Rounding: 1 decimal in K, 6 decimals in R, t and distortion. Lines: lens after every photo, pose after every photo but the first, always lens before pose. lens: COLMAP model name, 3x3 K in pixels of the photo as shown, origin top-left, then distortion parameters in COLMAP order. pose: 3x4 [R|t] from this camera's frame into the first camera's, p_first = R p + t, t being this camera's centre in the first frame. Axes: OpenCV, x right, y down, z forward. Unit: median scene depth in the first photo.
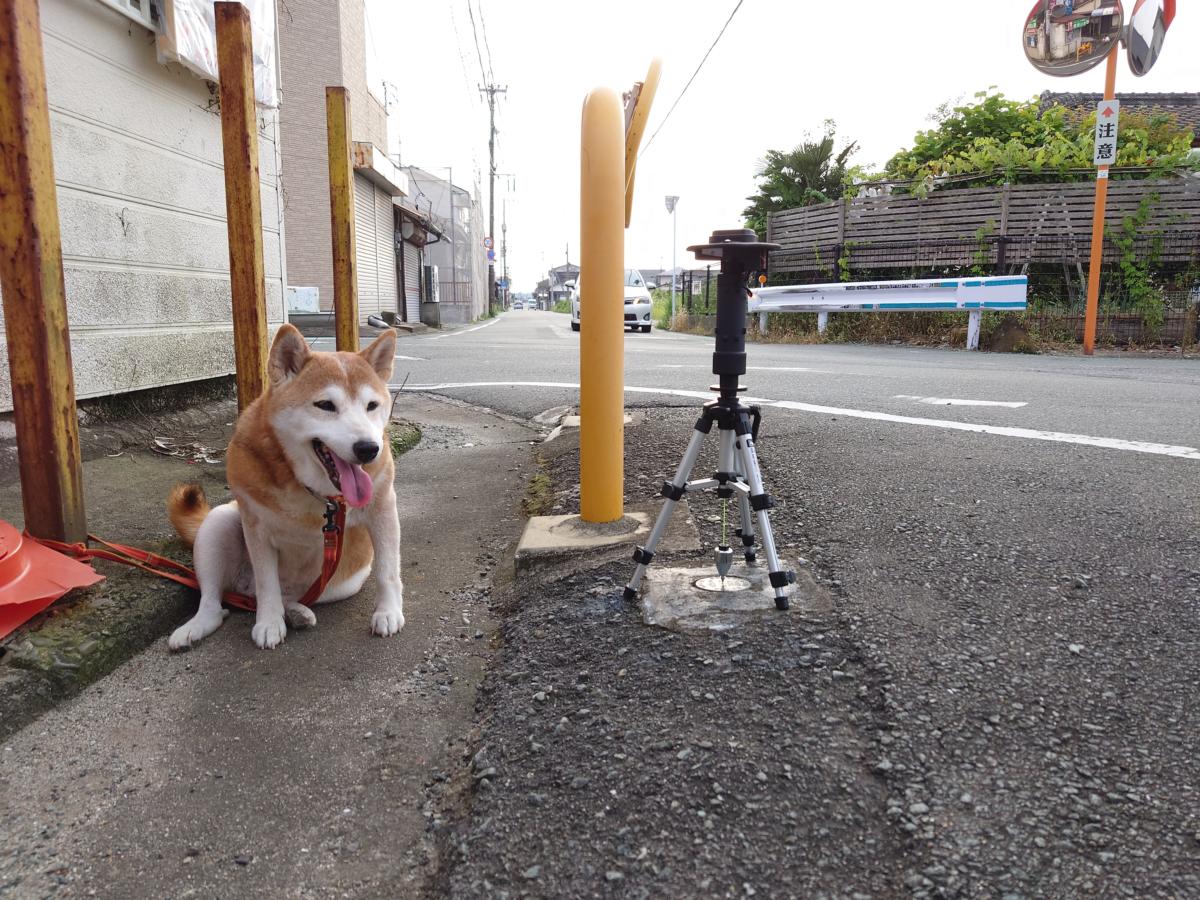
lens RADIAL K [[846.8, 0, 600.0], [0, 846.8, 450.0], [0, 0, 1]] dist [-0.002416, 0.004024]
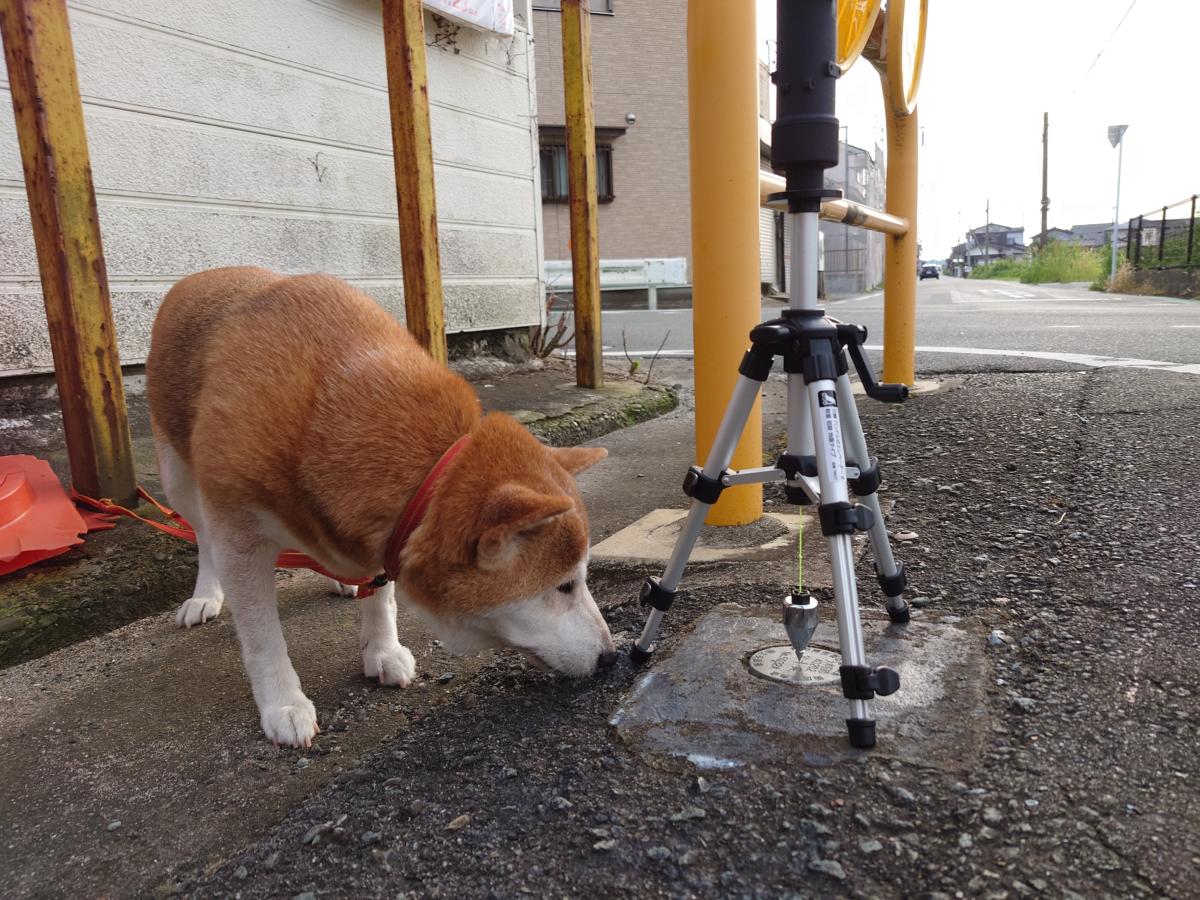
lens RADIAL K [[846.8, 0, 600.0], [0, 846.8, 450.0], [0, 0, 1]] dist [-0.002416, 0.004024]
pose [[0.890095, 0.046188, -0.453430, 0.175358], [-0.034210, 0.998816, 0.034587, 0.005670], [0.454490, -0.015274, 0.890621, 0.303959]]
